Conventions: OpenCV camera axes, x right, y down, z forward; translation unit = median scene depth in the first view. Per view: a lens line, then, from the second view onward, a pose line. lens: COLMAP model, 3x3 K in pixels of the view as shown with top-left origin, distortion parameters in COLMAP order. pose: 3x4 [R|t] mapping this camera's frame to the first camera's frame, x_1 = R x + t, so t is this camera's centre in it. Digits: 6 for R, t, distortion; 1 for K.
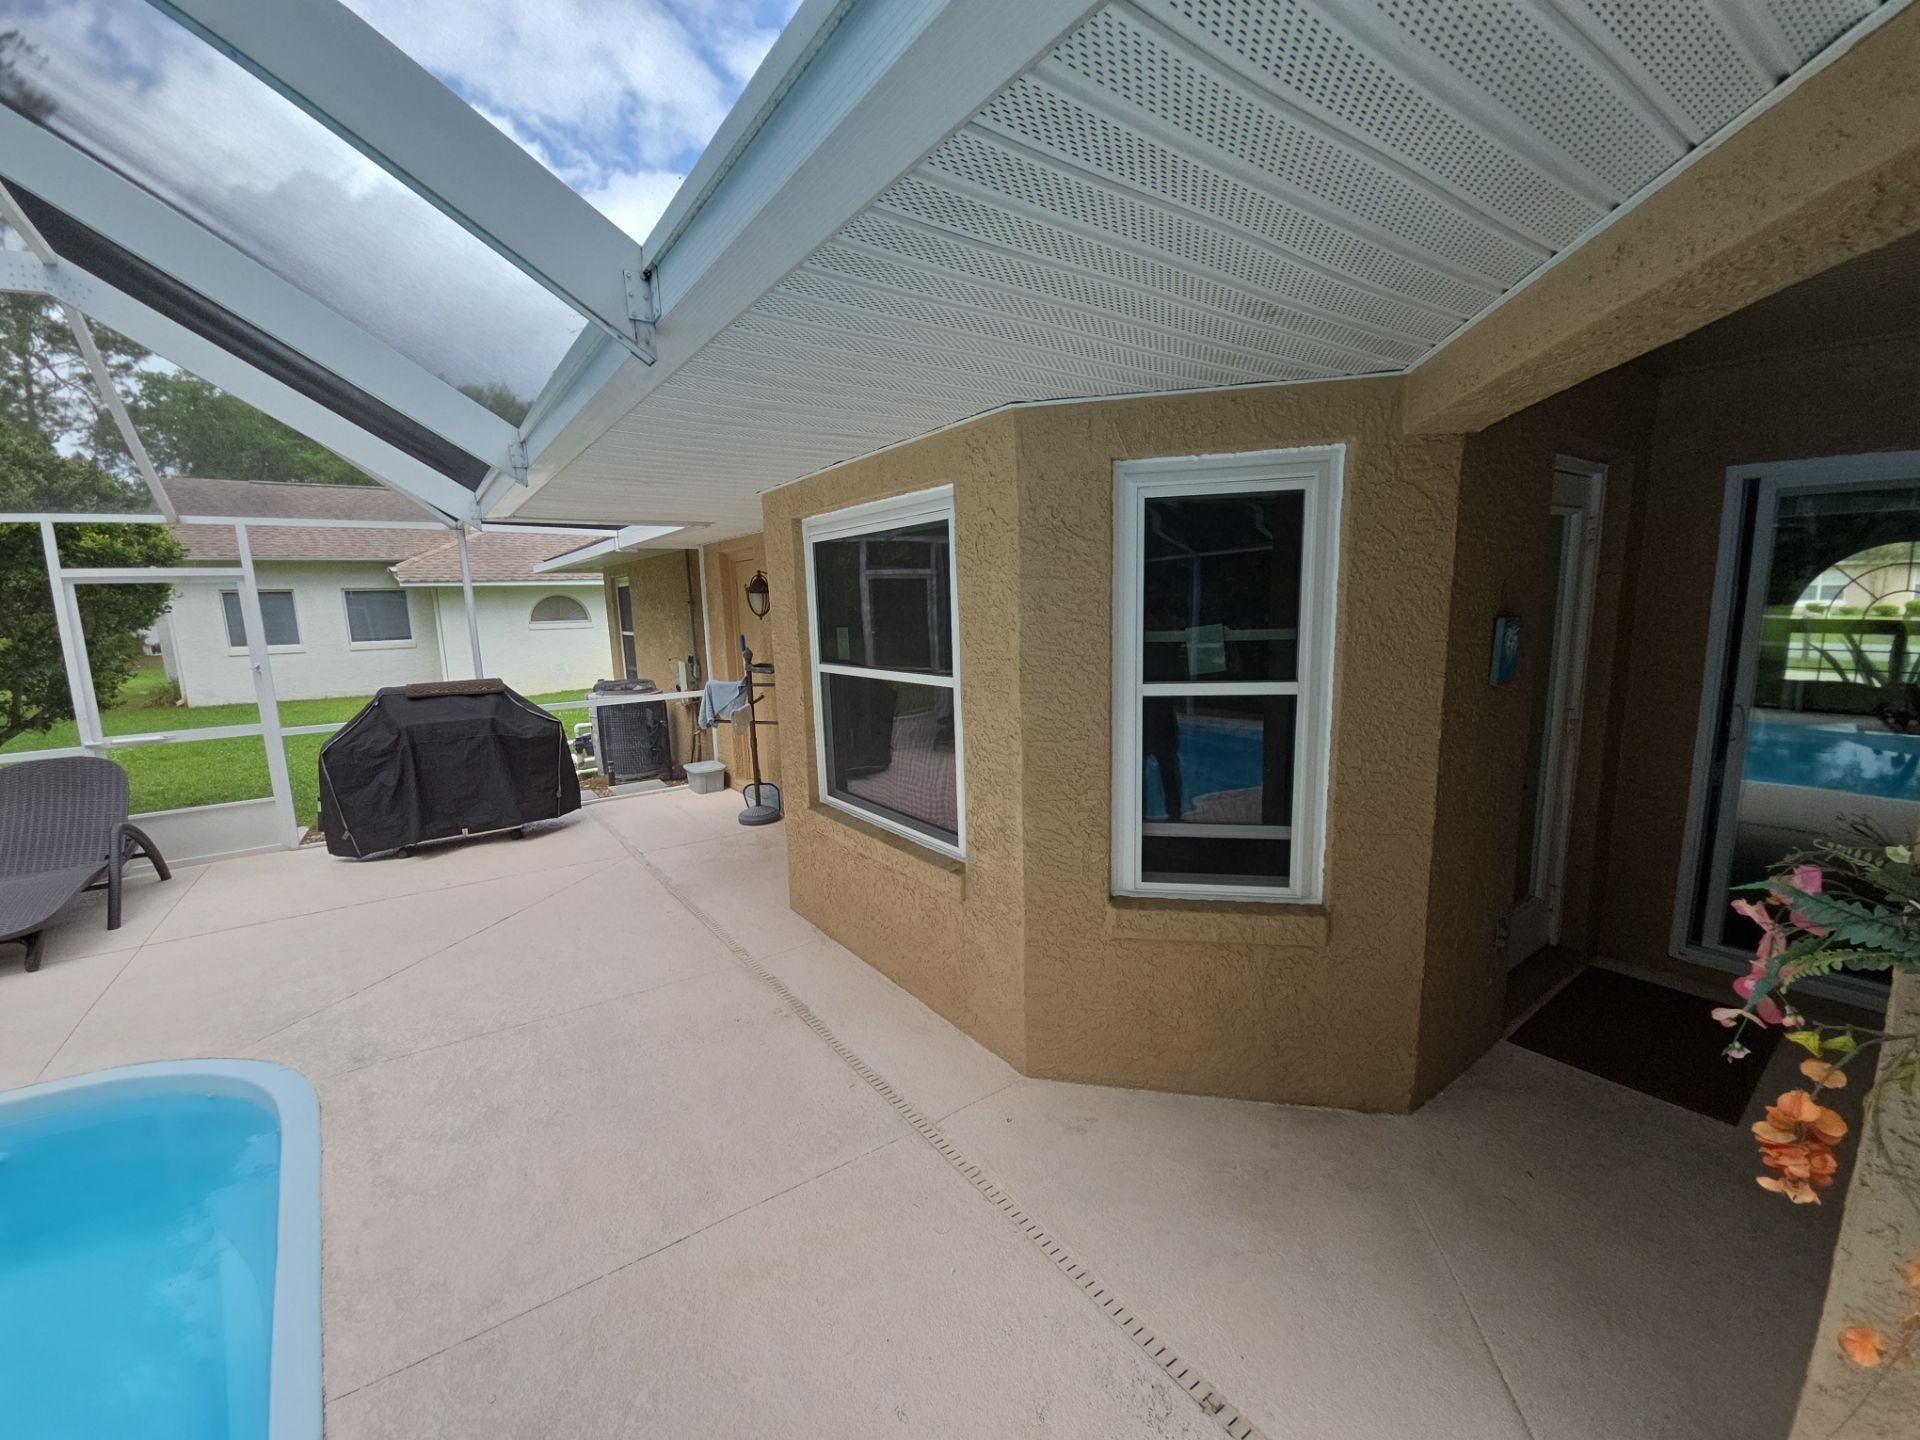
lens RADIAL K [[783.1, 0, 960.0], [0, 783.1, 720.0], [0, 0, 1]] dist [-0.053780, 0.000092]
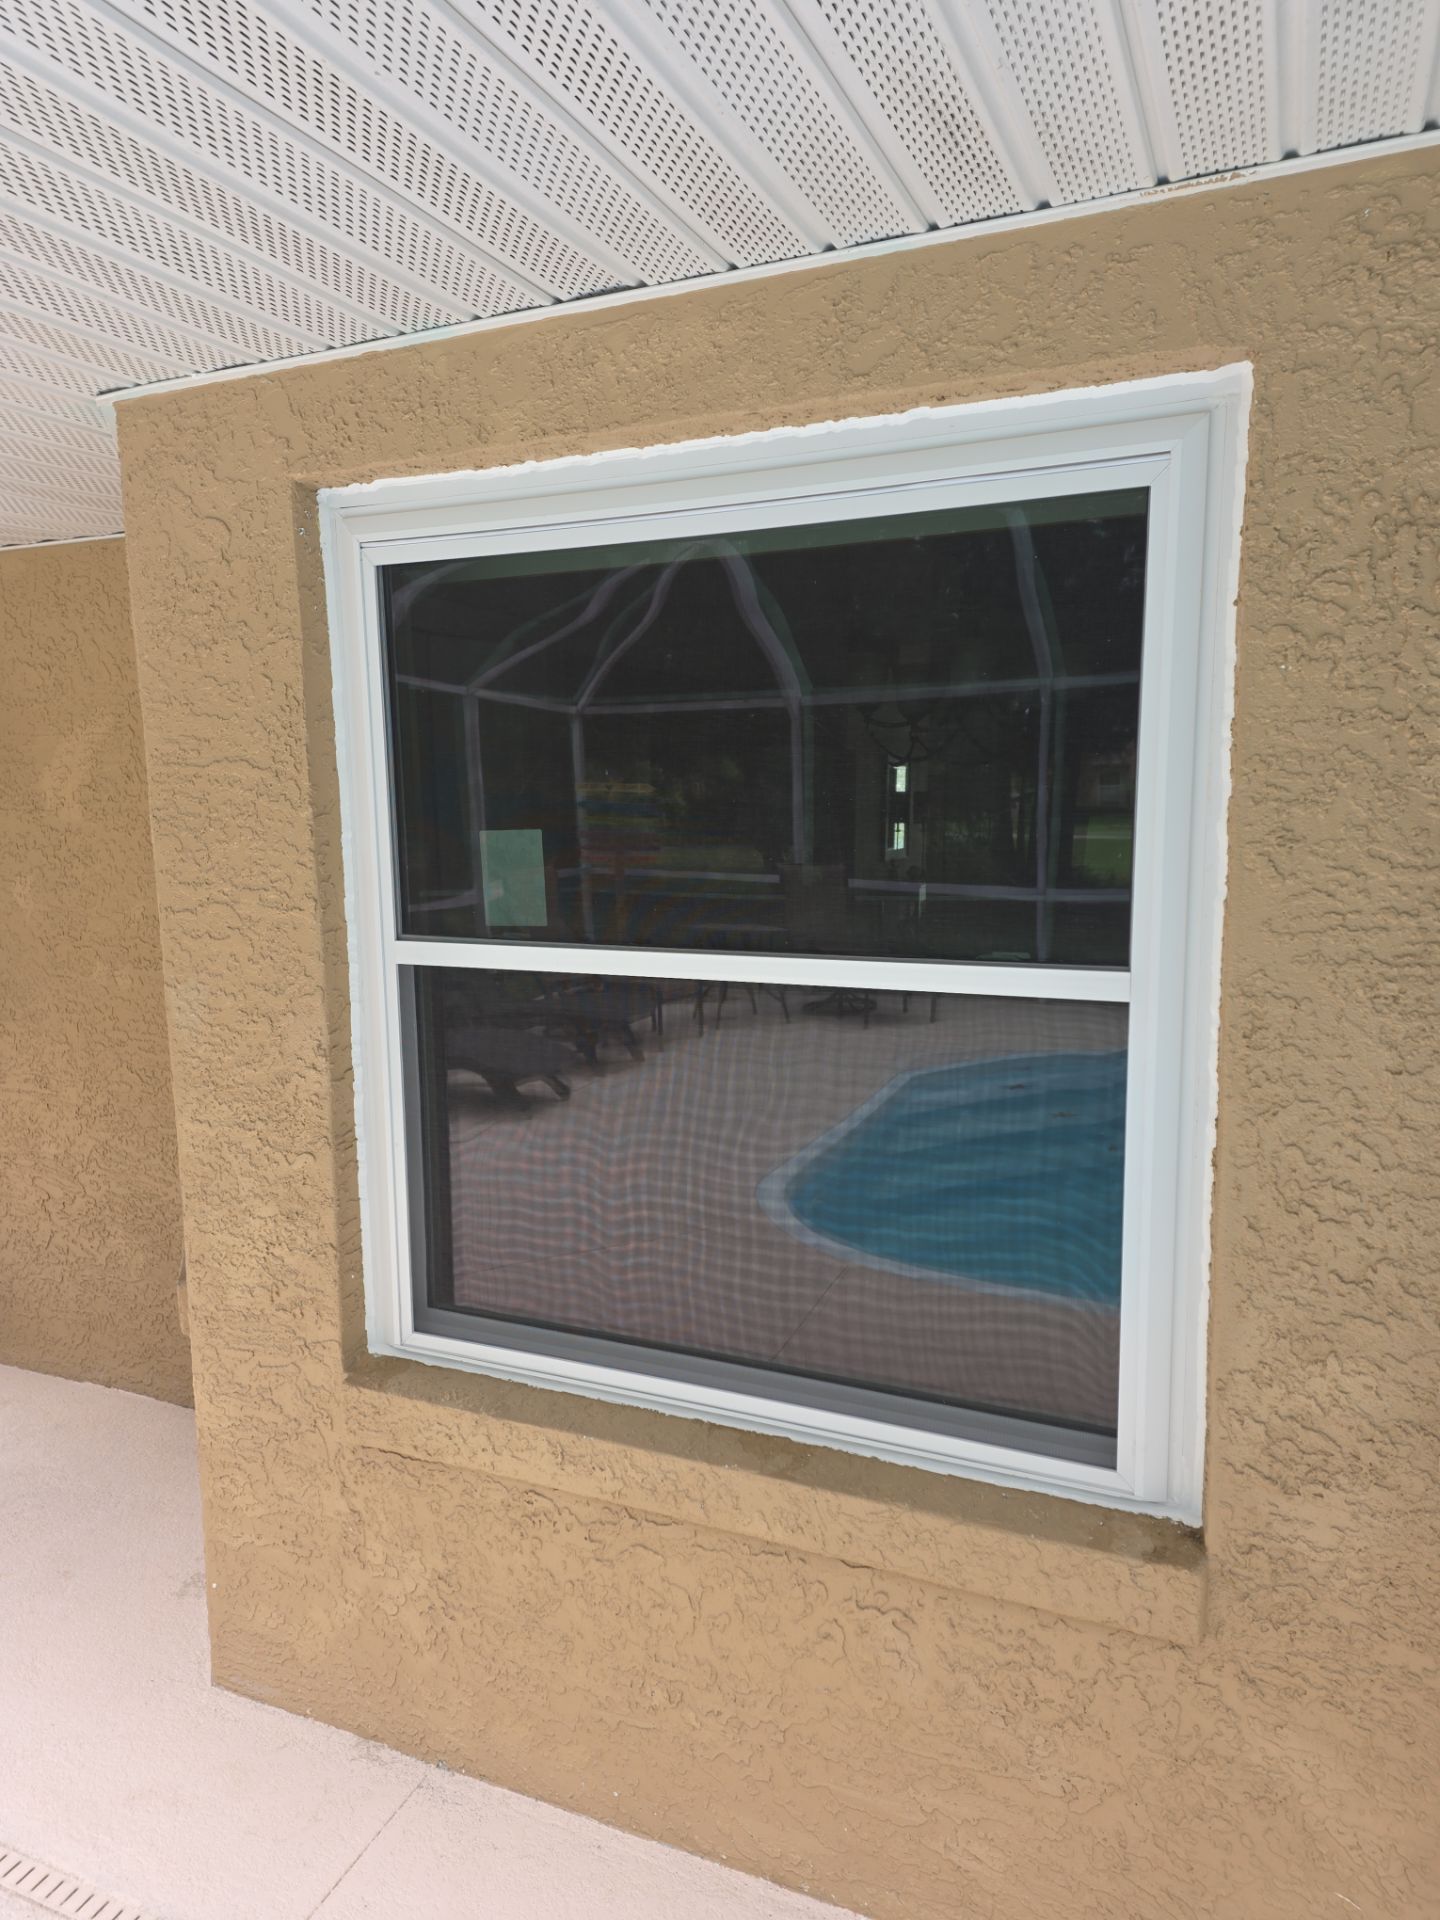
lens RADIAL K [[1258.8, 0, 720.0], [0, 1258.8, 960.0], [0, 0, 1]] dist [0.026486, 0.001603]
pose [[0.863891, -0.048346, 0.501353, -0.385360], [0.063107, 0.997928, -0.012510, -0.057006], [-0.499710, 0.042446, 0.865152, 0.557943]]
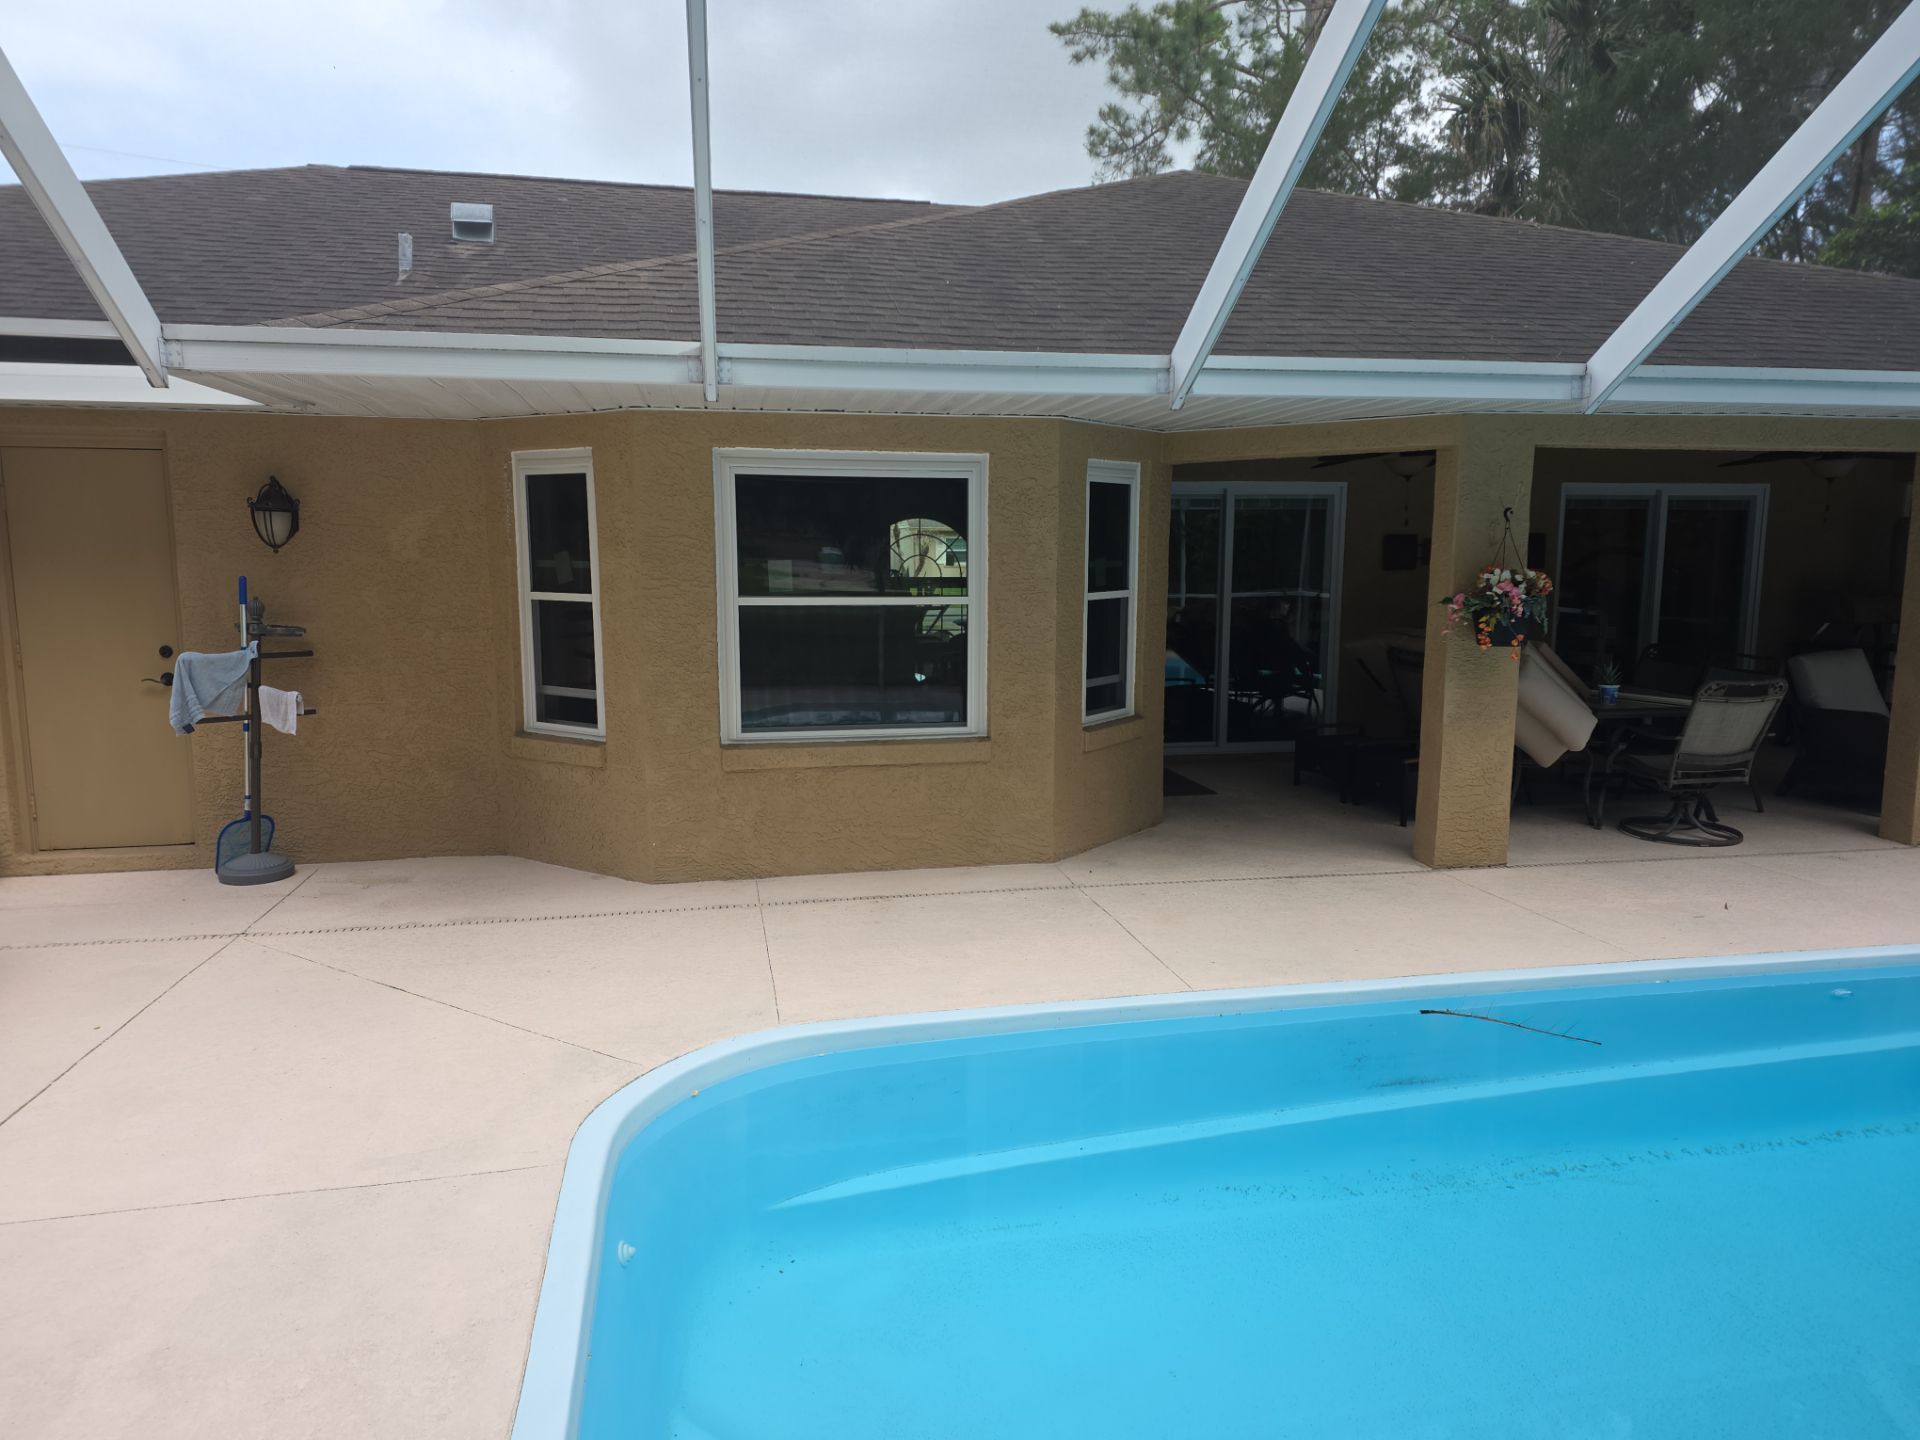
lens RADIAL K [[1258.8, 0, 960.0], [0, 1258.8, 720.0], [0, 0, 1]] dist [0.026486, 0.001603]
pose [[0.402746, -0.095300, 0.910337, -1.802070], [0.120731, 0.991406, 0.050373, 0.041748], [-0.907315, 0.089618, 0.410790, 0.127177]]
